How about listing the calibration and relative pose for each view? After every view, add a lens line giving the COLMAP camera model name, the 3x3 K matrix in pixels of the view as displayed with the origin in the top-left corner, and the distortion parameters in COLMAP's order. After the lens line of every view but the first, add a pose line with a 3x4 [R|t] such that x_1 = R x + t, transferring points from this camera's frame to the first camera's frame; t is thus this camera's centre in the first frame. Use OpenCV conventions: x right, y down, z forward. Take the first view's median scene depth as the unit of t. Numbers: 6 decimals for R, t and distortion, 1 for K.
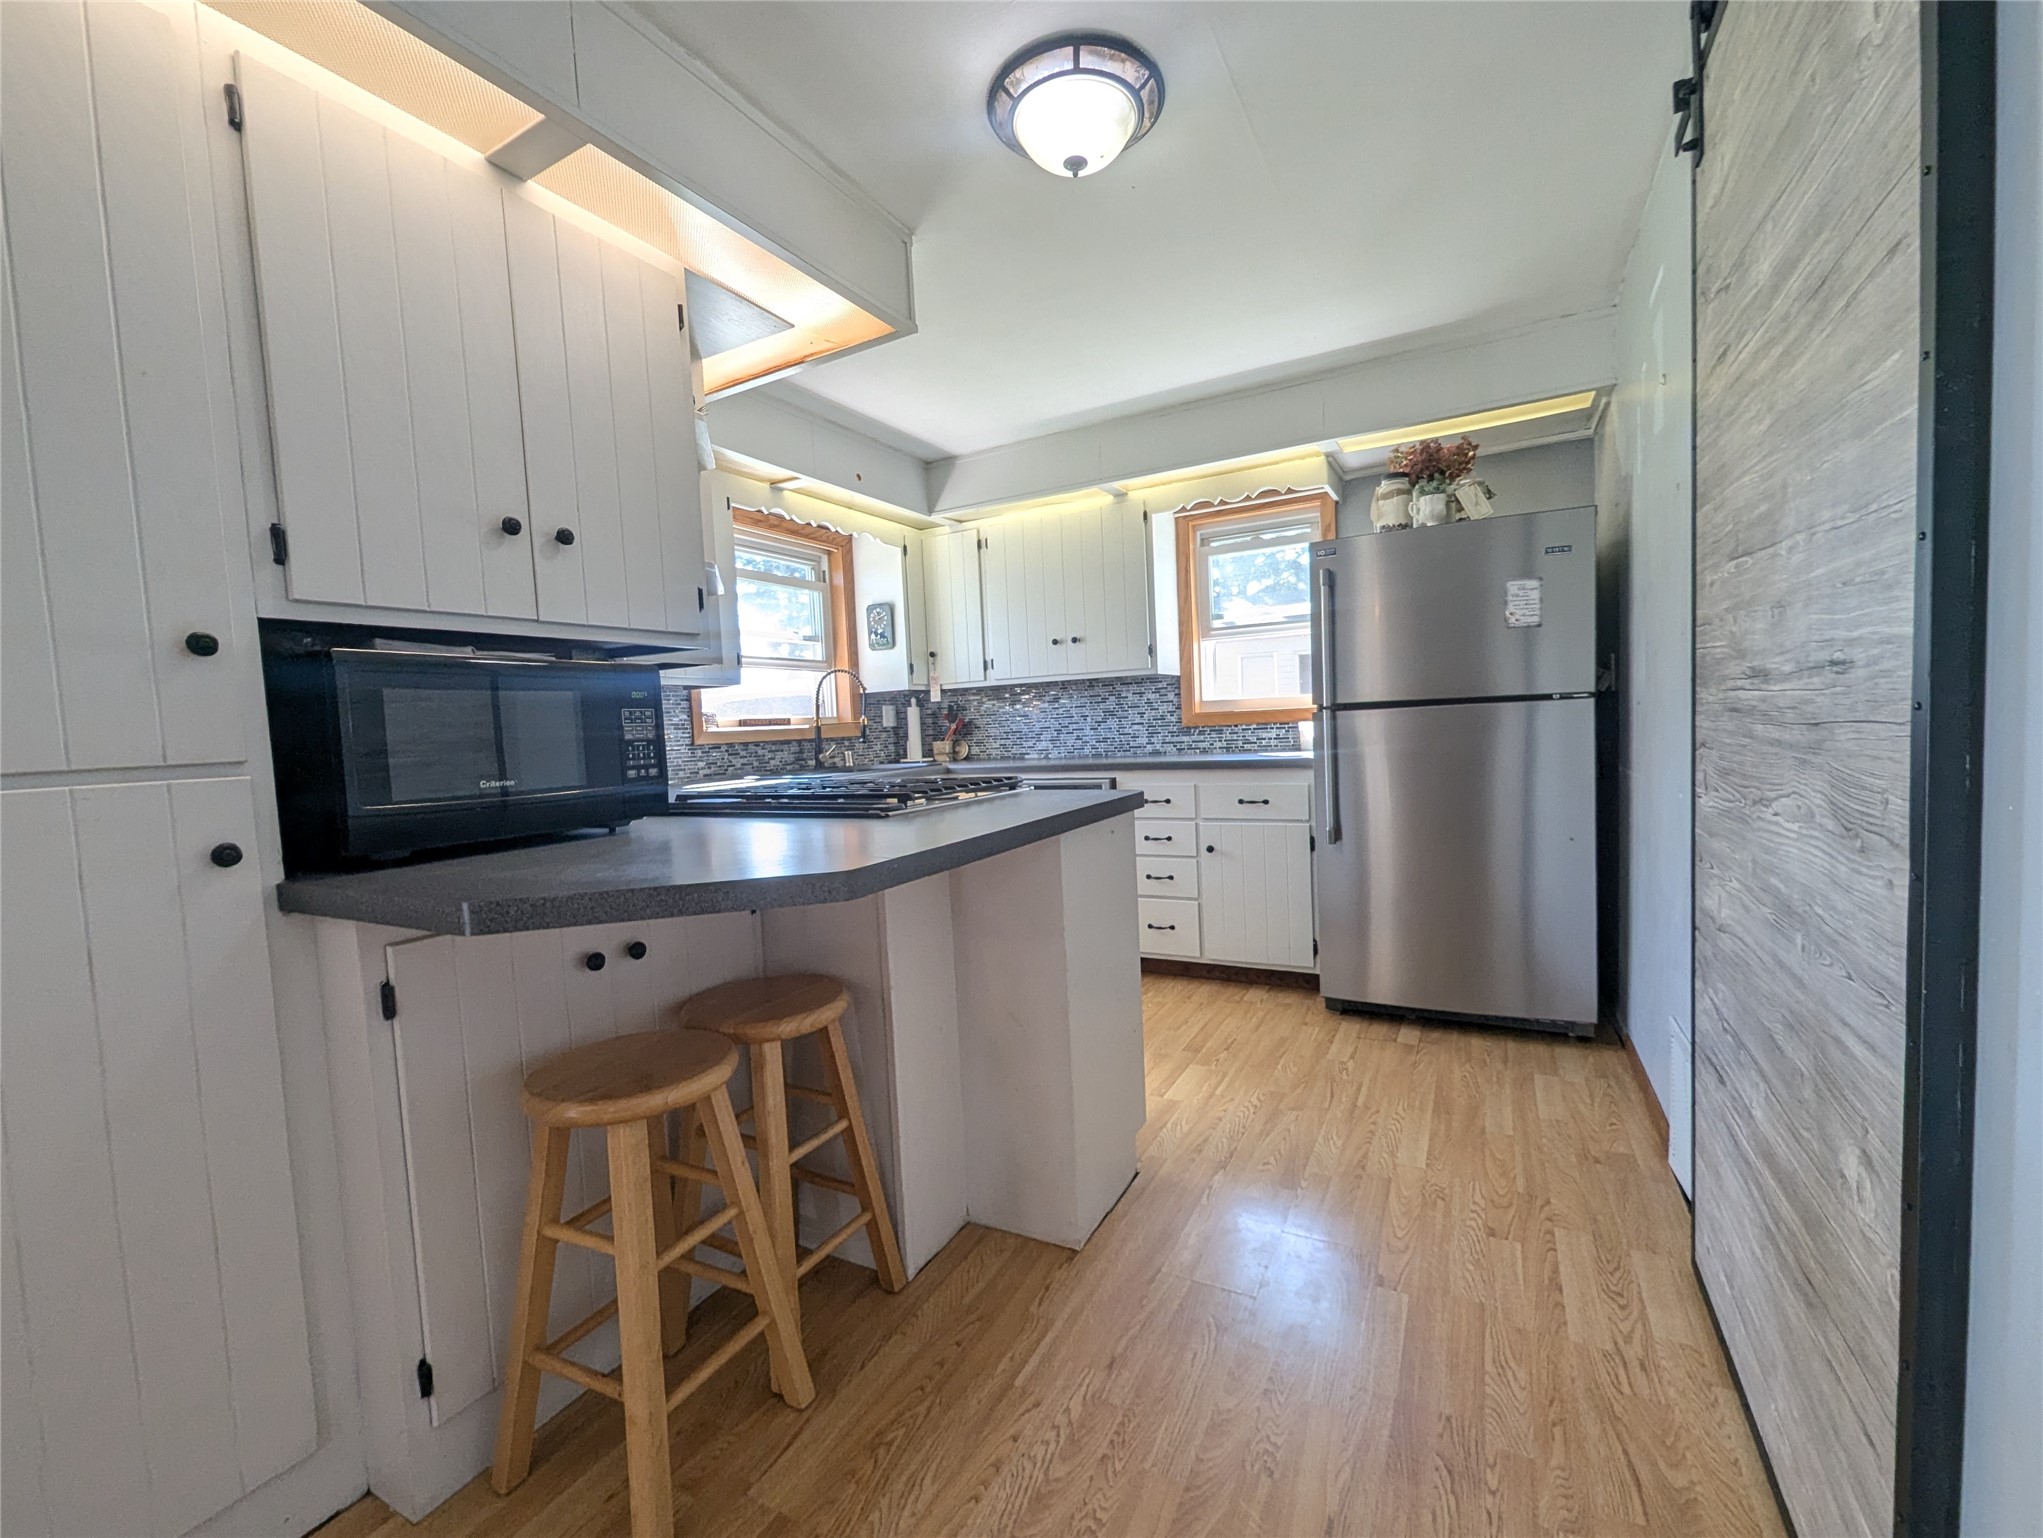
lens RADIAL K [[848.7, 0, 1028.6], [0, 848.7, 774.7], [0, 0, 1]] dist [0.000796, -0.001427]
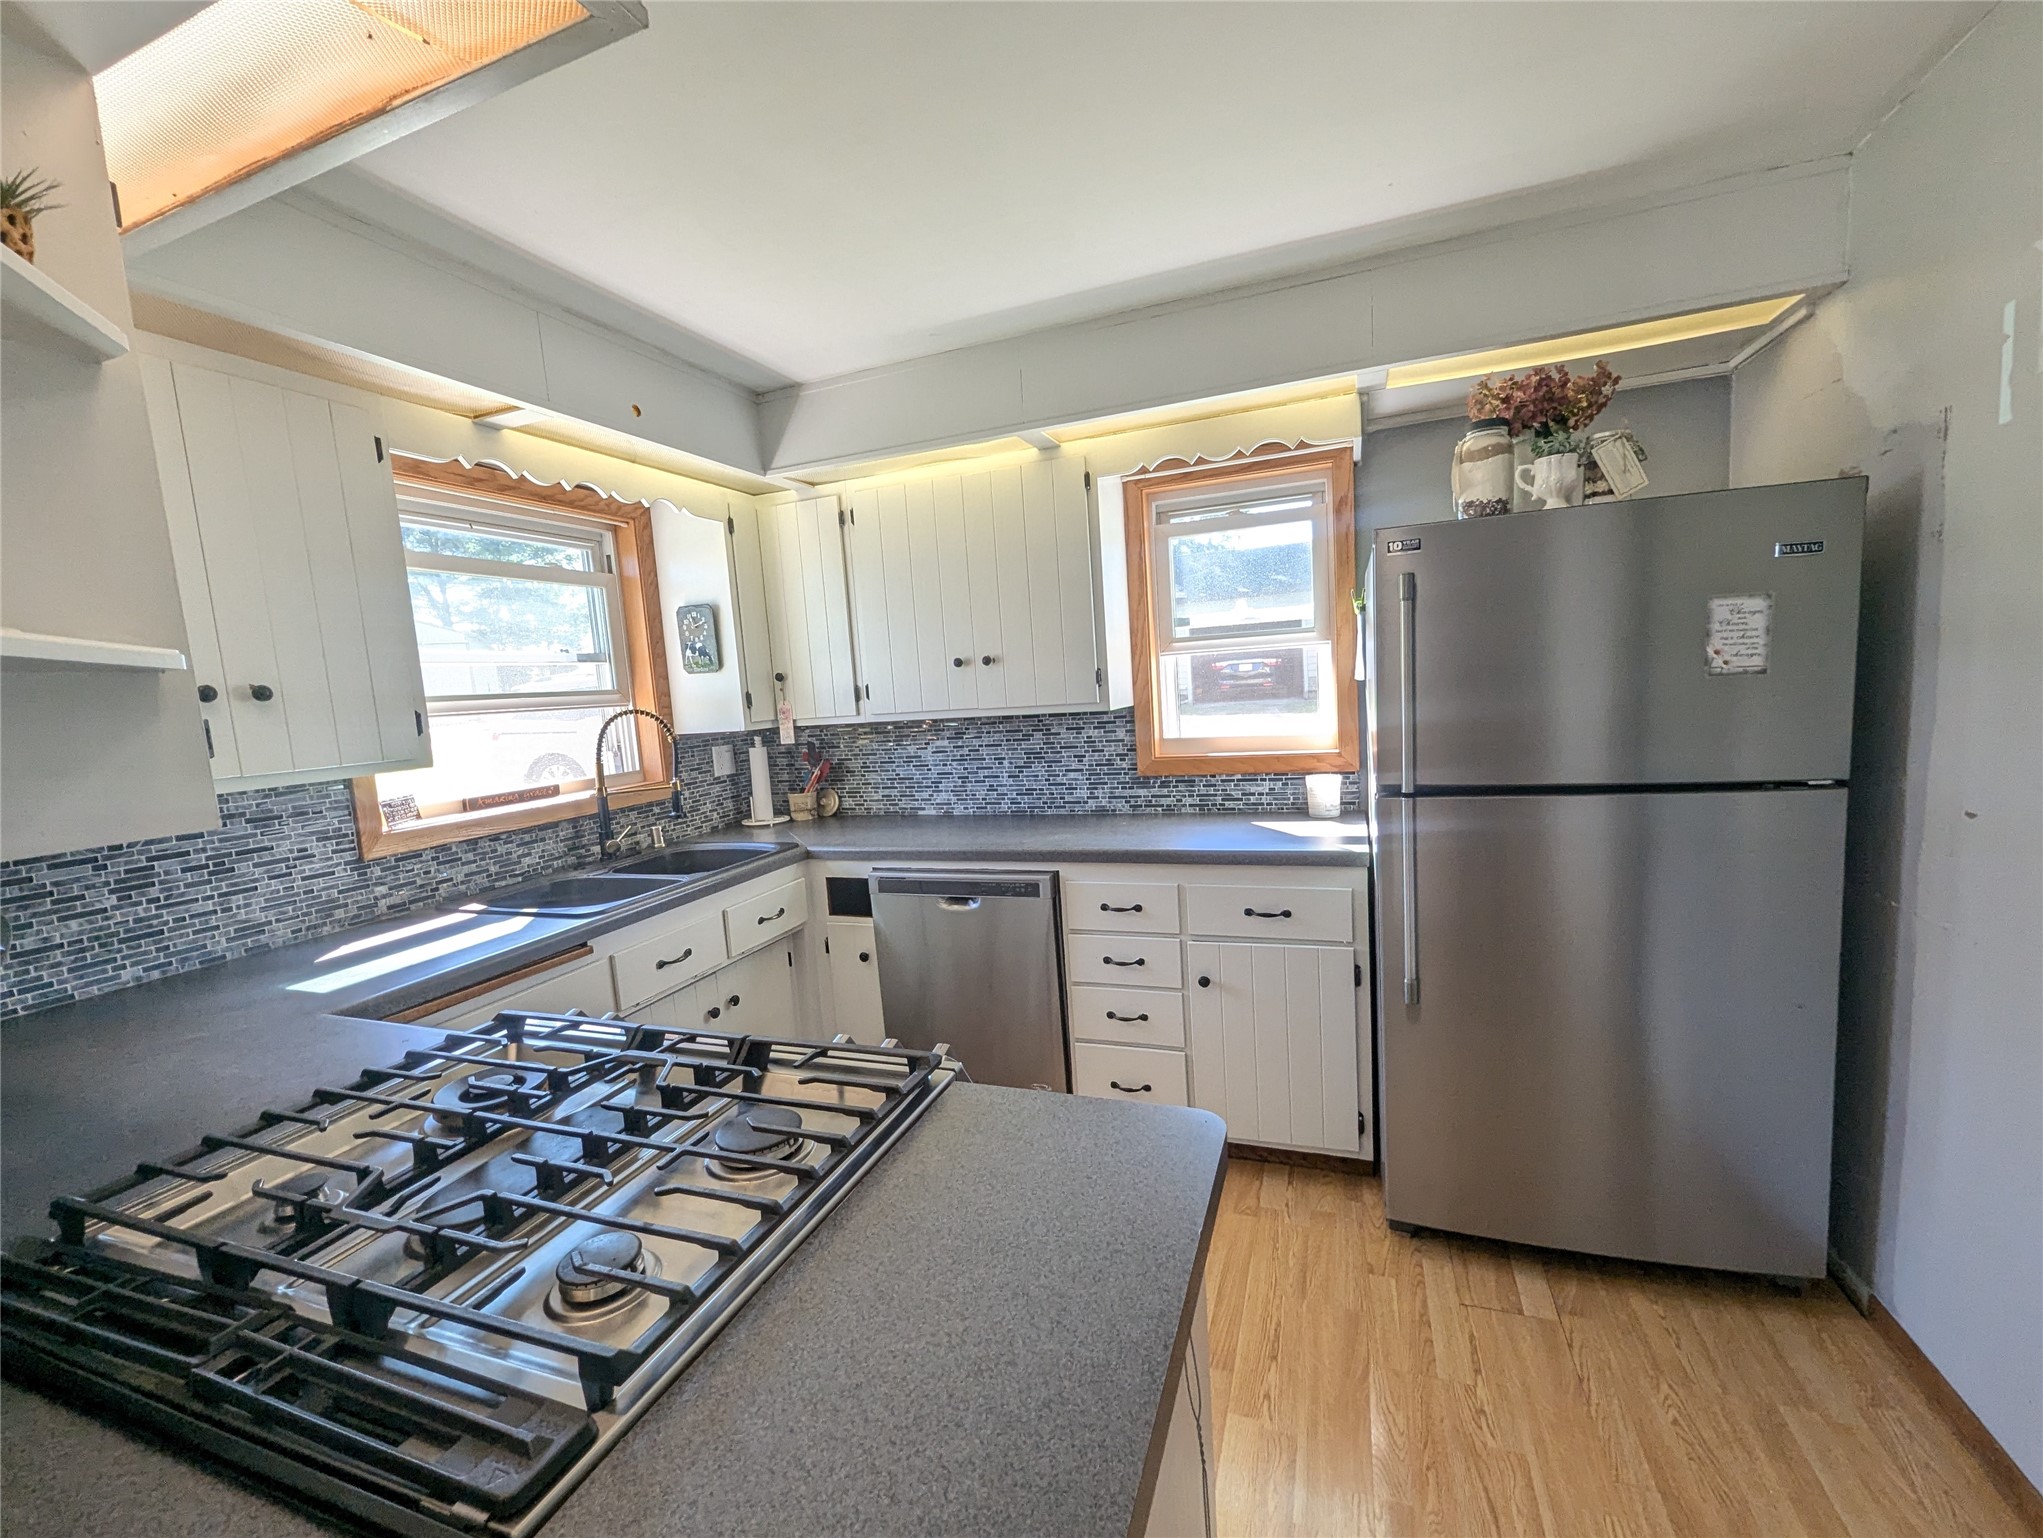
lens RADIAL K [[848.7, 0, 1029.5], [0, 848.7, 776.6], [0, 0, 1]] dist [0.000796, -0.001427]
pose [[0.989972, -0.034799, 0.136912, -0.011321], [0.028369, 0.998413, 0.048639, -0.115578], [-0.138387, -0.044267, 0.989388, 0.366335]]
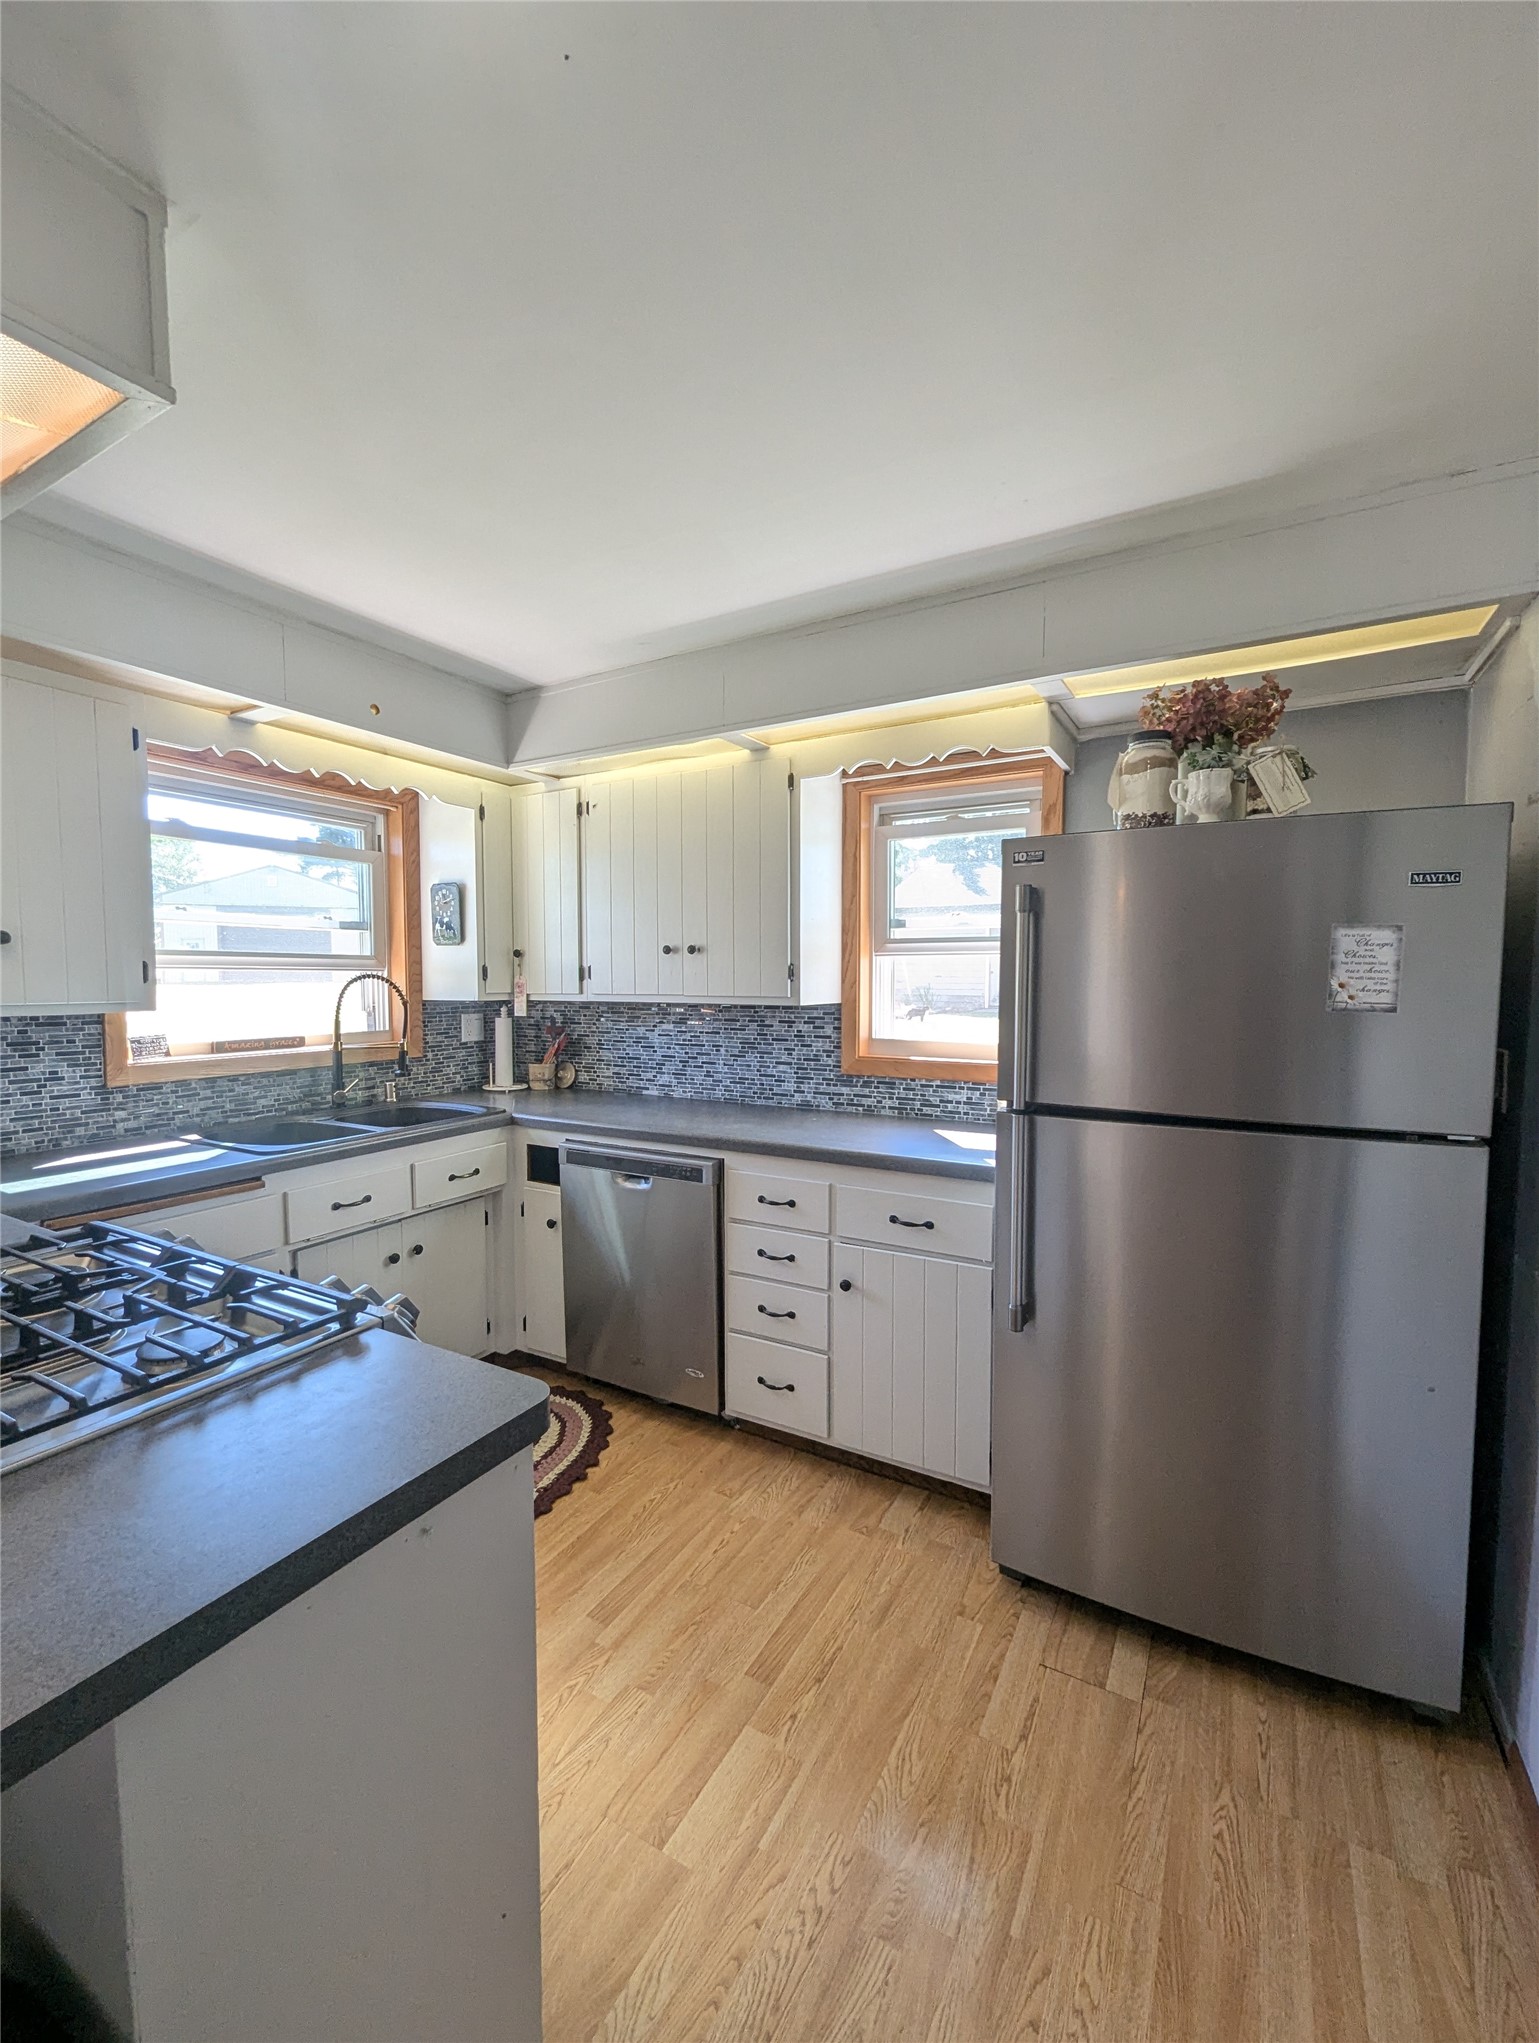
lens RADIAL K [[848.7, 0, 760.2], [0, 848.7, 1026.2], [0, 0, 1]] dist [0.000796, -0.001427]
pose [[0.998601, 0.047246, -0.023765, 0.156987], [-0.047218, 0.998883, 0.001708, -0.116814], [0.023819, -0.000584, 0.999716, 0.340603]]
